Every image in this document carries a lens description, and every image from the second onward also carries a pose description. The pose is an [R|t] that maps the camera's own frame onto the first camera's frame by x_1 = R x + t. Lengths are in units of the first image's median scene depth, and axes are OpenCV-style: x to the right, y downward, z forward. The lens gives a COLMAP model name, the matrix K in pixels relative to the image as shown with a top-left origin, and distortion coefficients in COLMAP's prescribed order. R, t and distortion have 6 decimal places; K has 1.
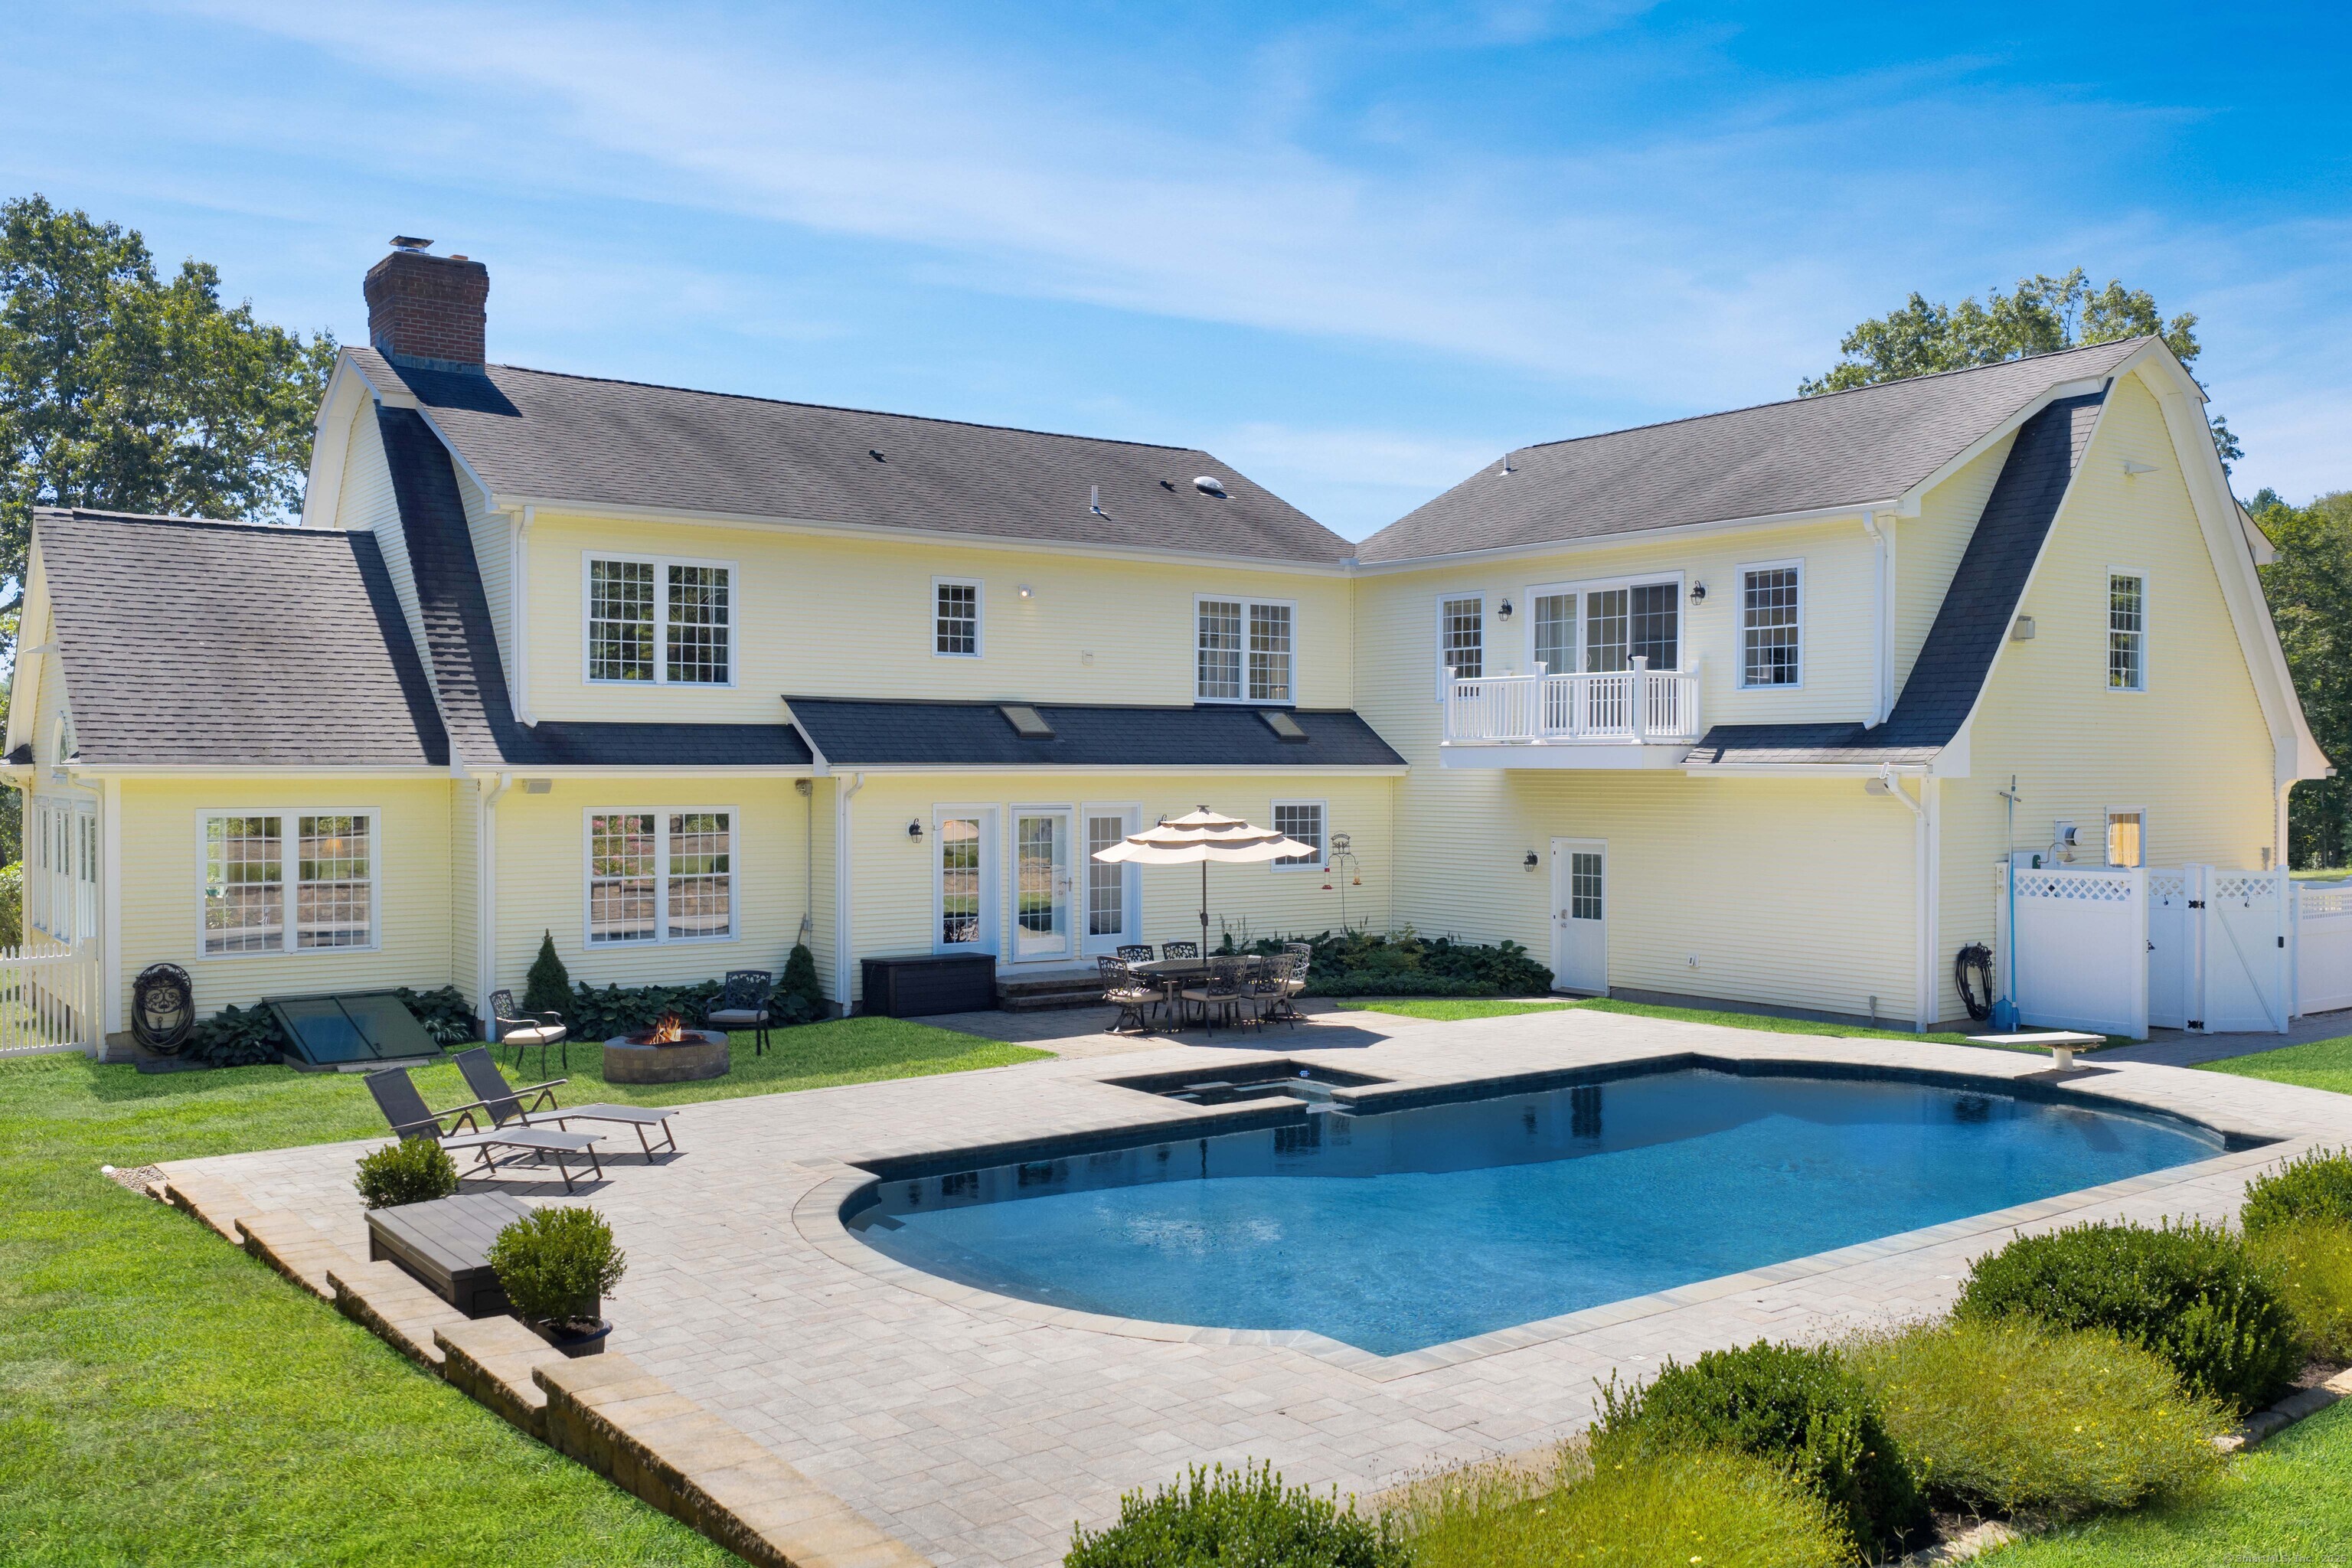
lens RADIAL K [[1951.7, 0, 1157.2], [0, 1951.7, 795.7], [0, 0, 1]] dist [0.026096, -0.037192]
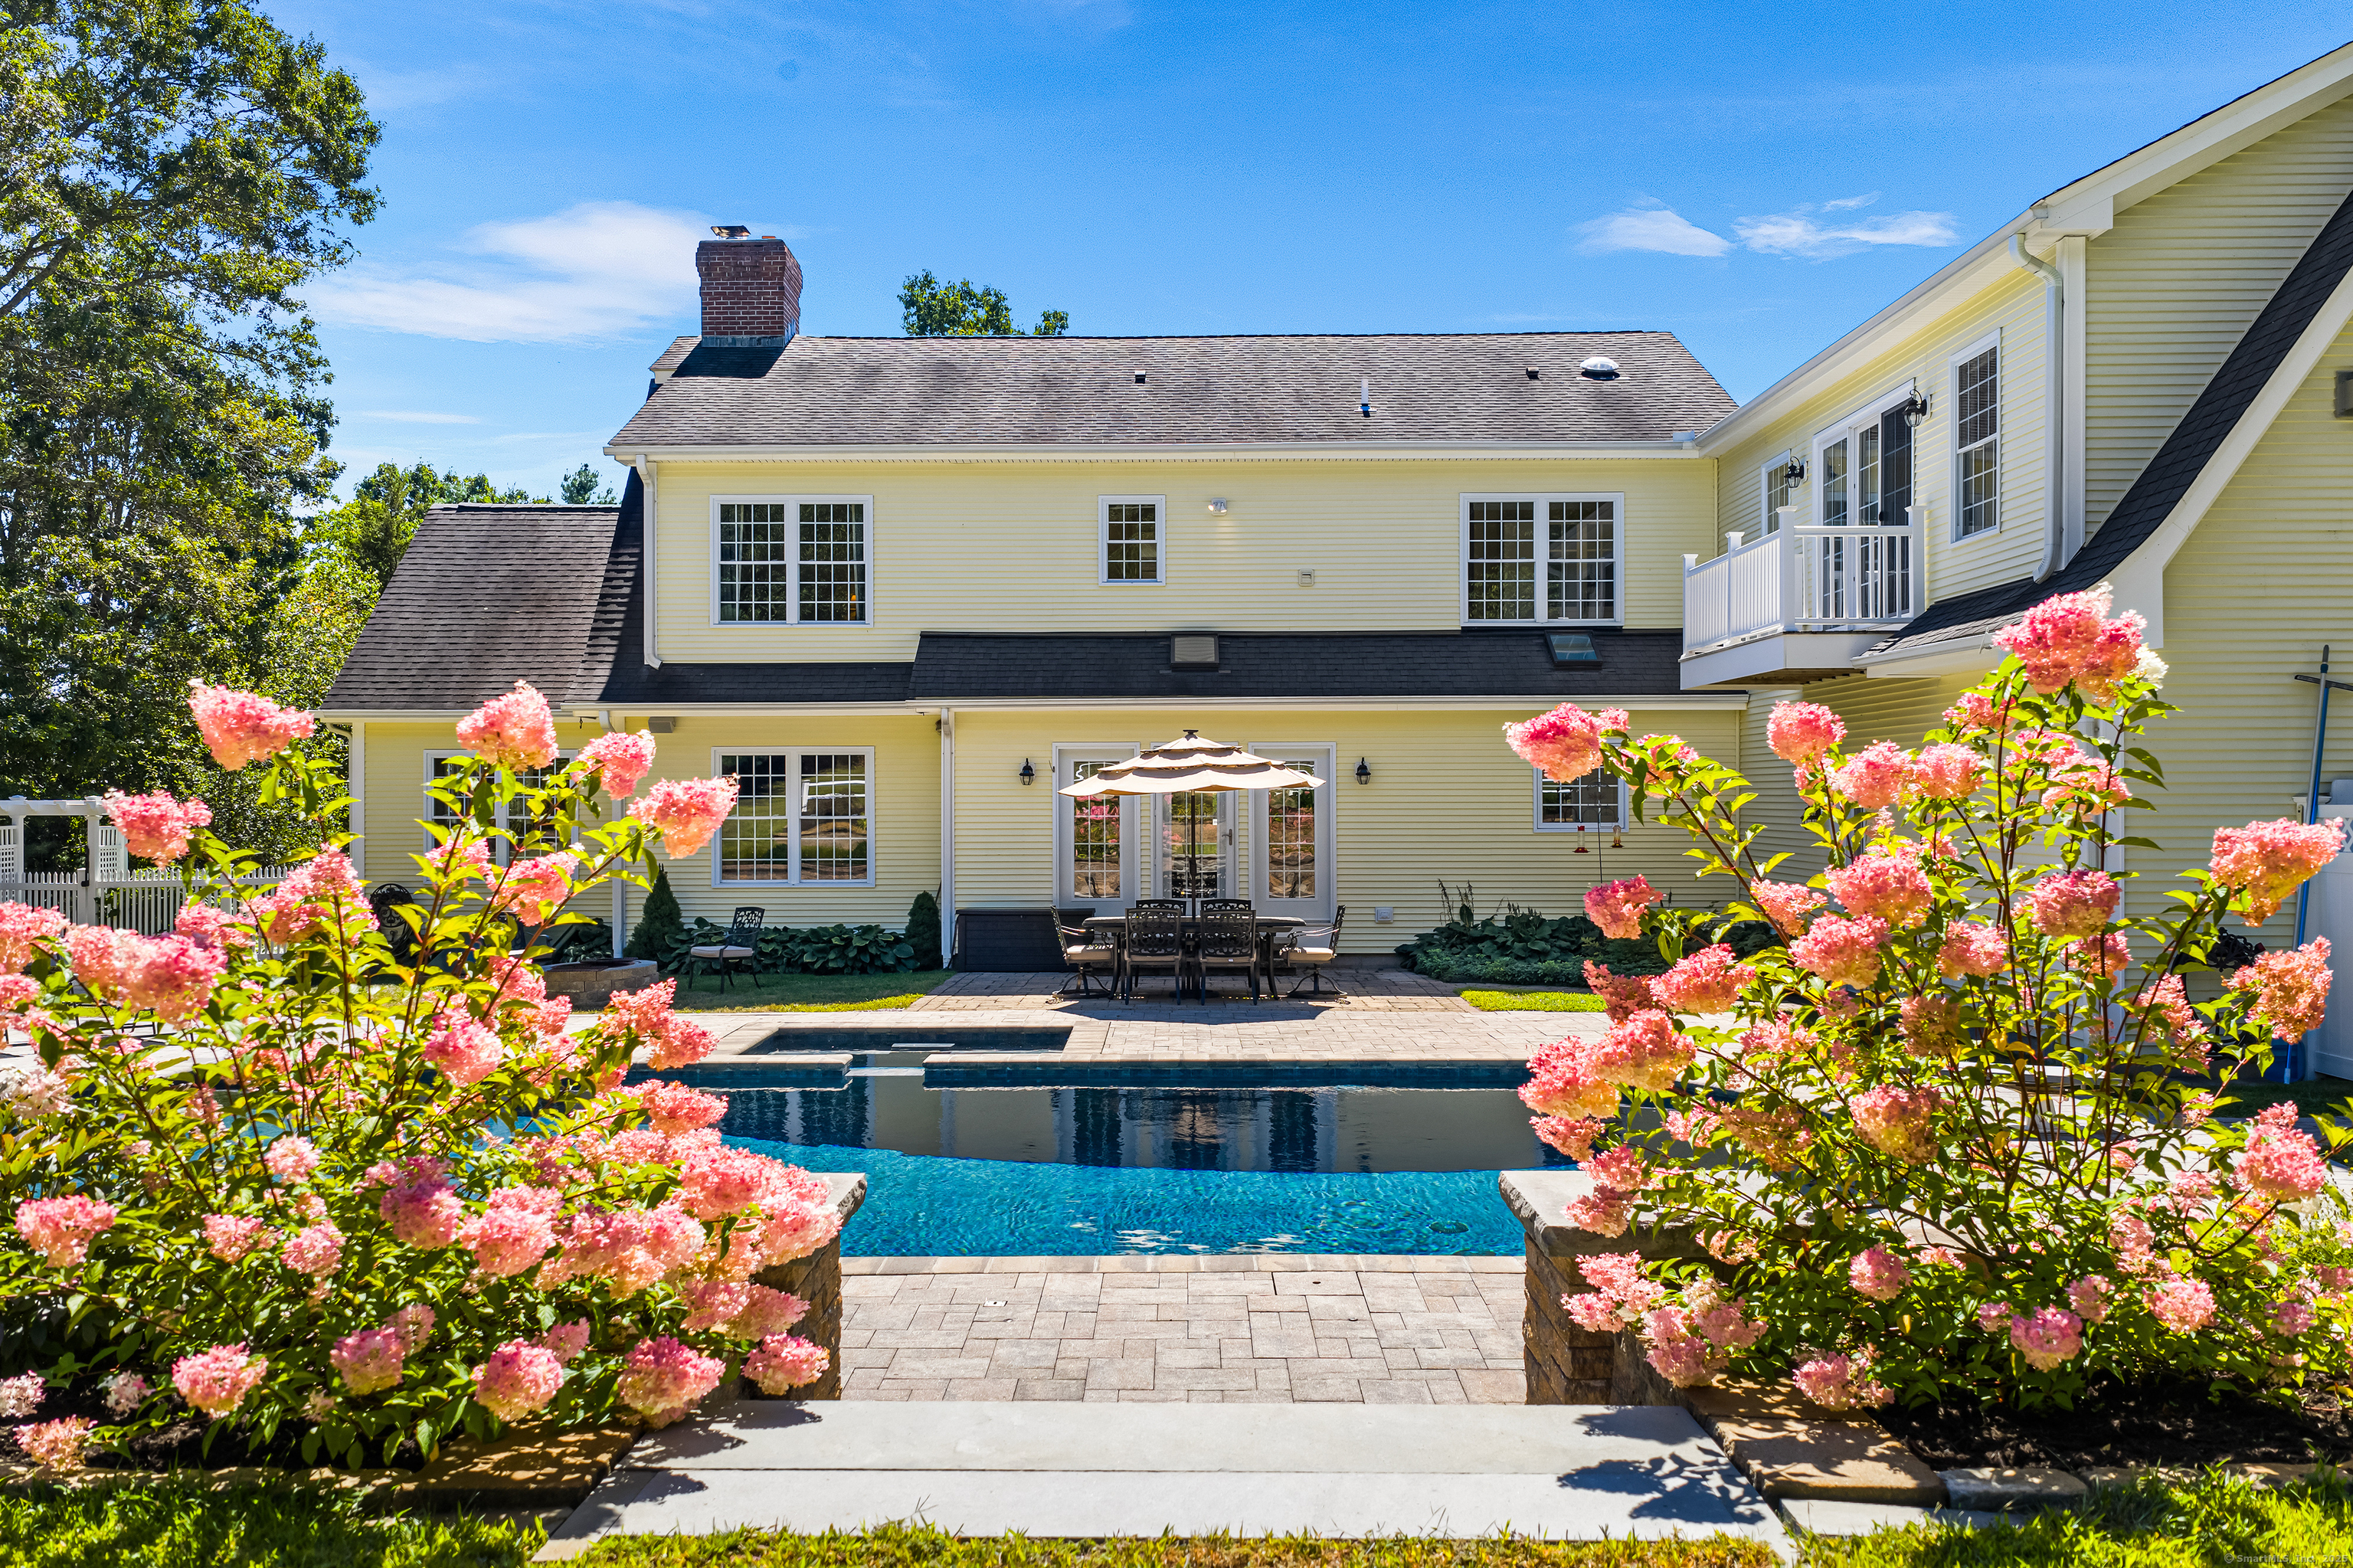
lens RADIAL K [[1952.6, 0, 1157.7], [0, 1952.6, 795.7], [0, 0, 1]] dist [0.026096, -0.037192]
pose [[0.798253, -0.002875, -0.602316, 0.478400], [-0.005546, 0.999911, -0.012123, 0.040010], [0.602297, 0.013017, 0.798166, 0.308059]]
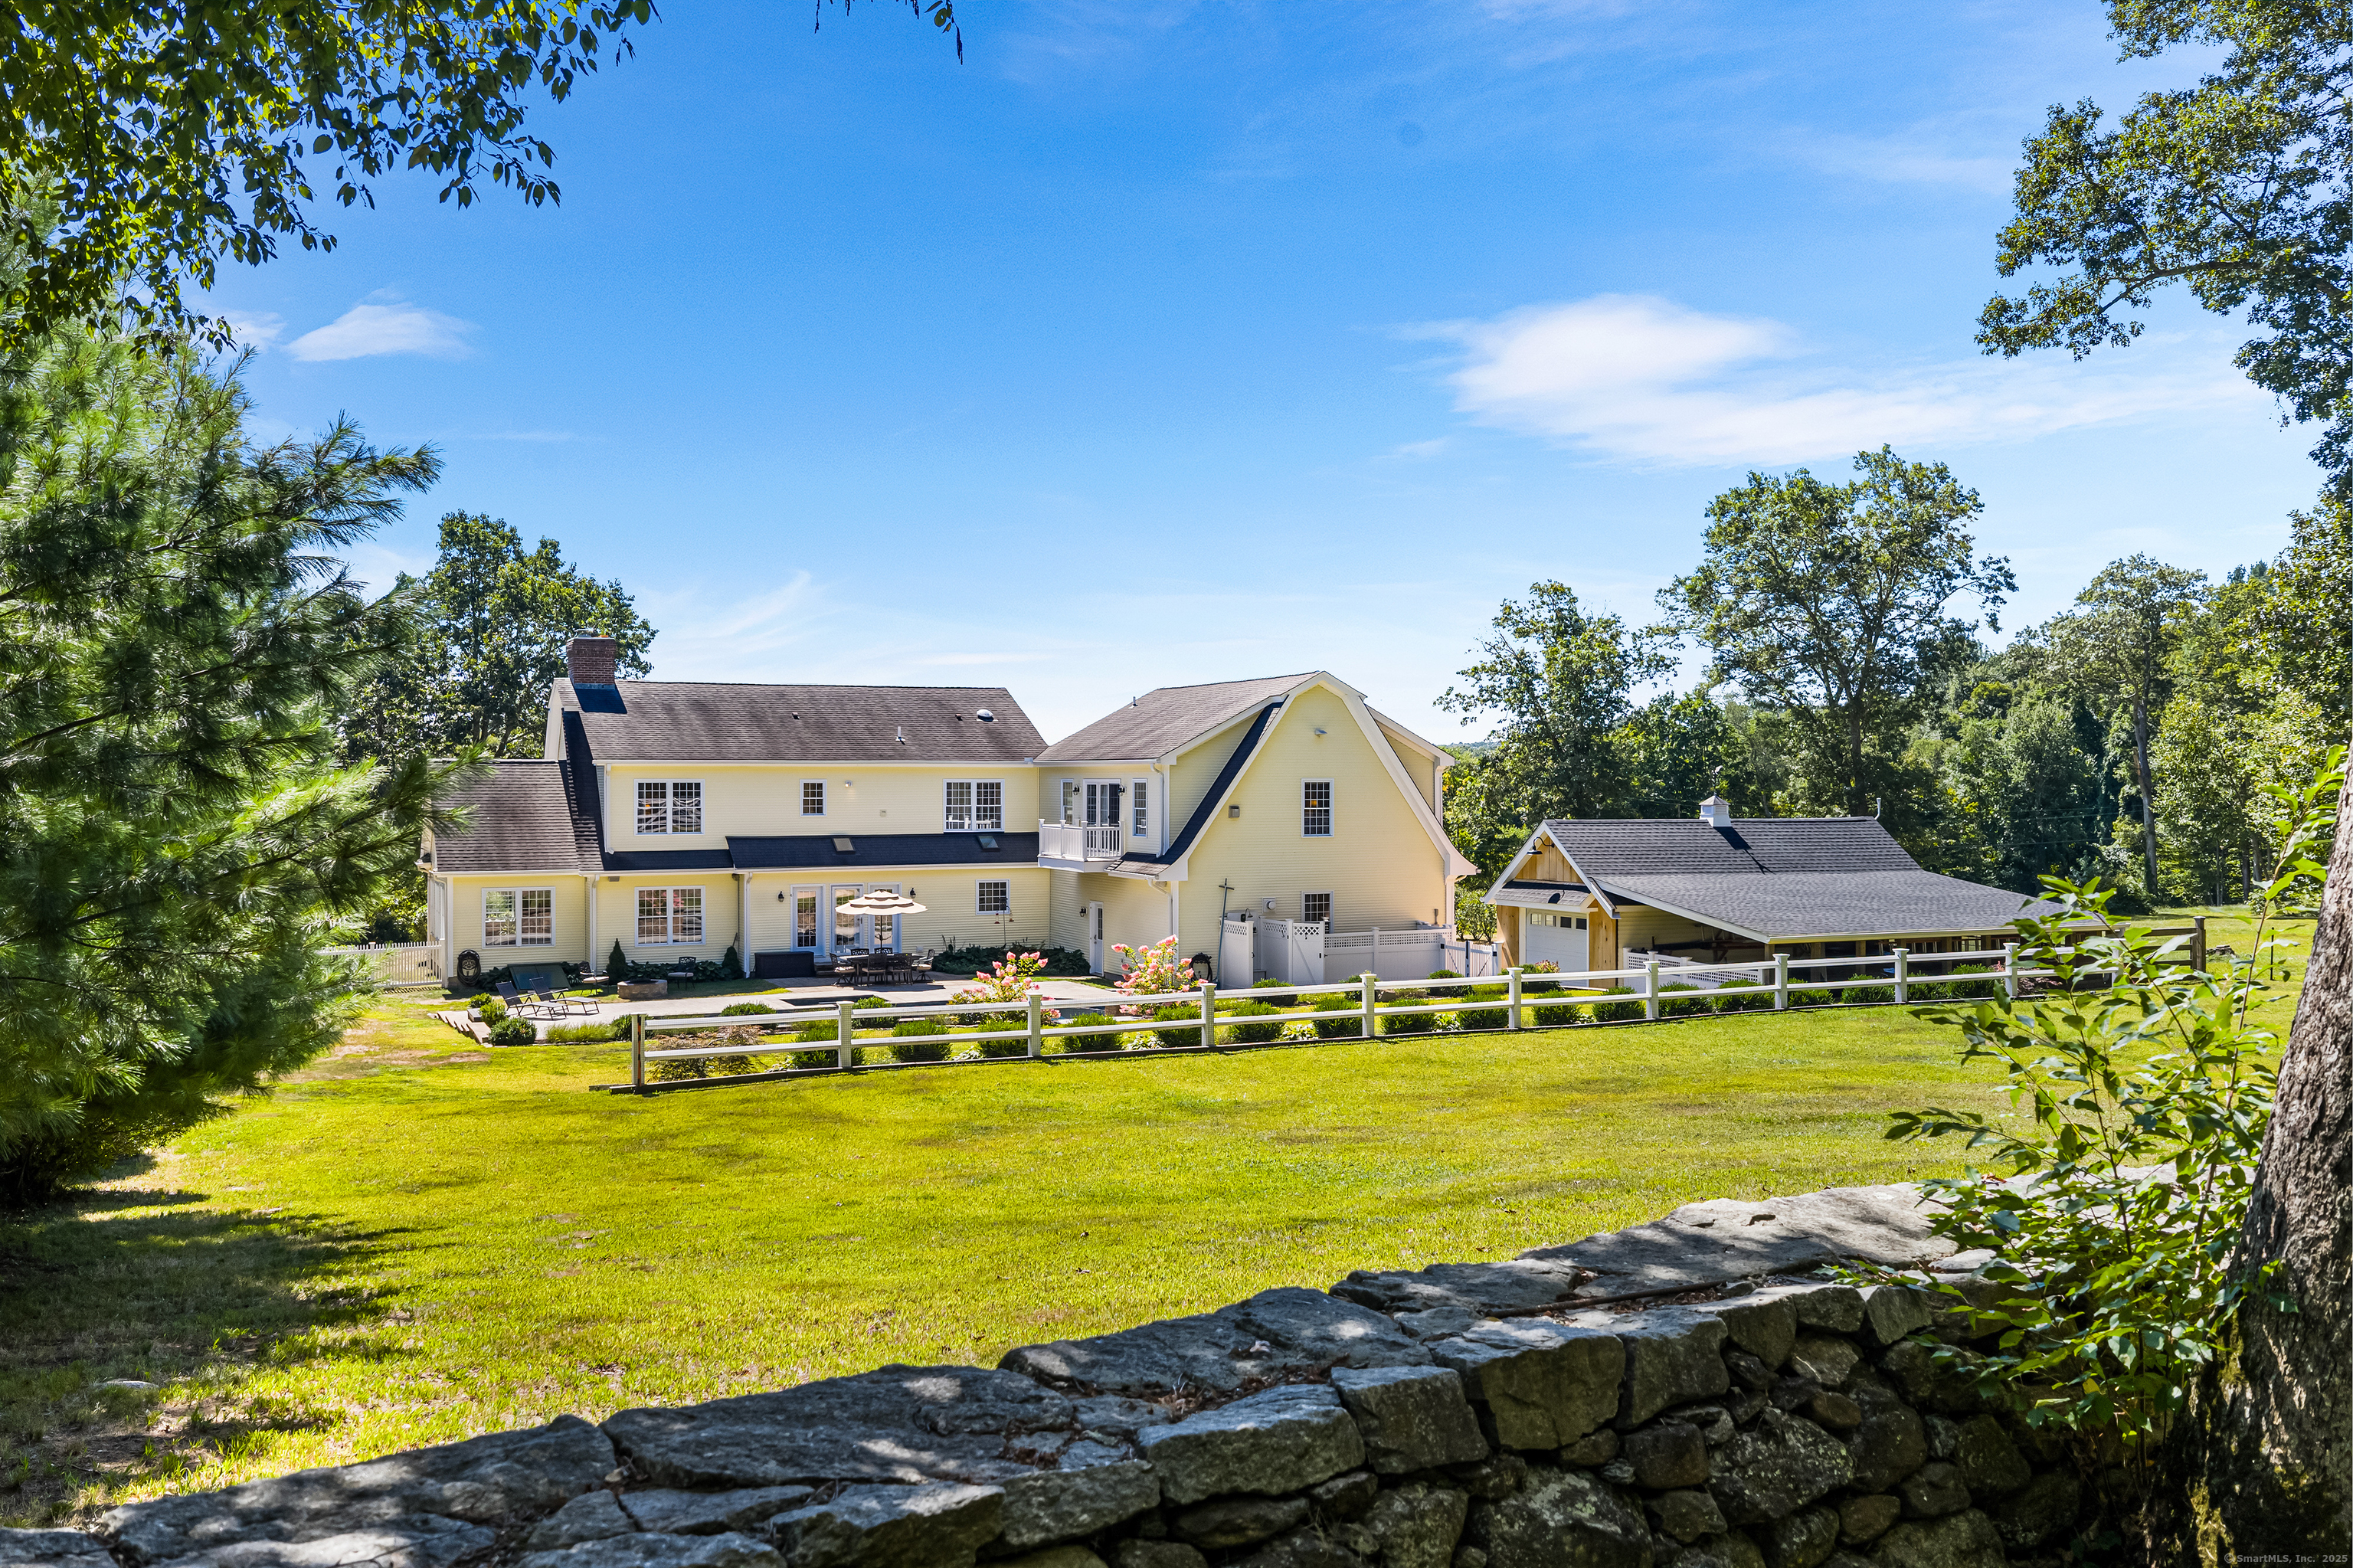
lens RADIAL K [[1952.6, 0, 1157.7], [0, 1952.6, 795.7], [0, 0, 1]] dist [0.026096, -0.037192]
pose [[0.978644, -0.002233, -0.205550, 0.768260], [0.001131, 0.999984, -0.005477, -0.086200], [0.205559, 0.005127, 0.978631, -1.122435]]
